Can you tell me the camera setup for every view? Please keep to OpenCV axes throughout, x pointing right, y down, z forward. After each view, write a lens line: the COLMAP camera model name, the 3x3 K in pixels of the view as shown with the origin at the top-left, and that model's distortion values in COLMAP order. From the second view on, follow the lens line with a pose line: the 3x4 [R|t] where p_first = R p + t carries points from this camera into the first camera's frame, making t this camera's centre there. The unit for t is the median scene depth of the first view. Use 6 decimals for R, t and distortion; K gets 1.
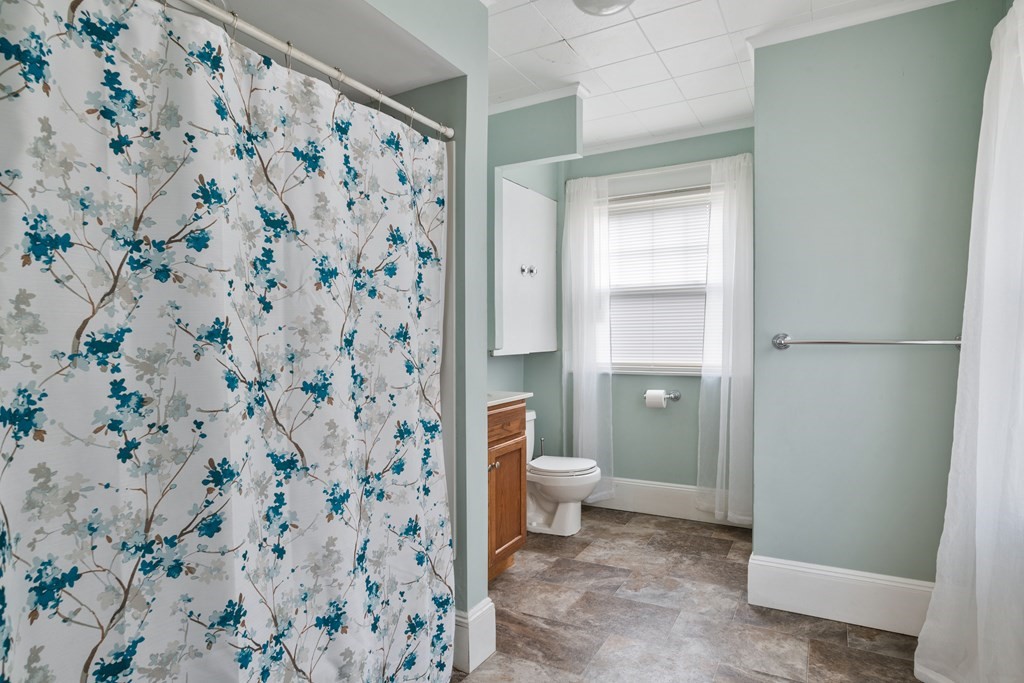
lens RADIAL K [[543.4, 0, 525.3], [0, 543.4, 341.8], [0, 0, 1]] dist [-0.072428, 0.034499]
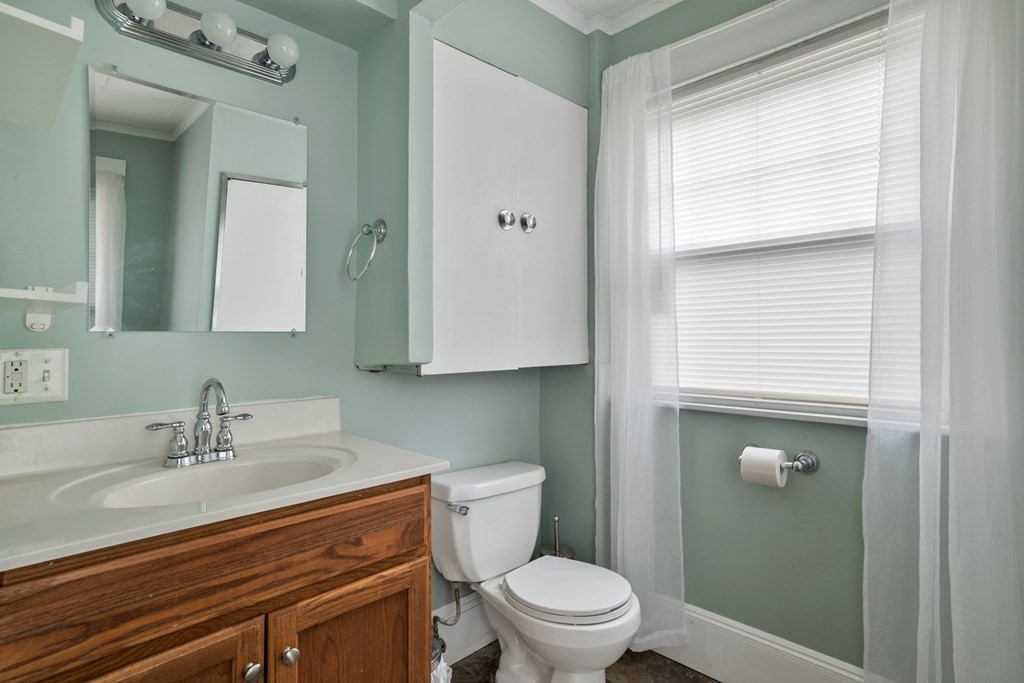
lens RADIAL K [[573.6, 0, 513.1], [0, 573.6, 328.1], [0, 0, 1]] dist [0.002710, 0.012348]
pose [[0.969720, -0.002901, -0.244201, 0.143404], [-0.004878, 0.999500, -0.031243, -0.002411], [0.244169, 0.031489, 0.969221, 0.418494]]
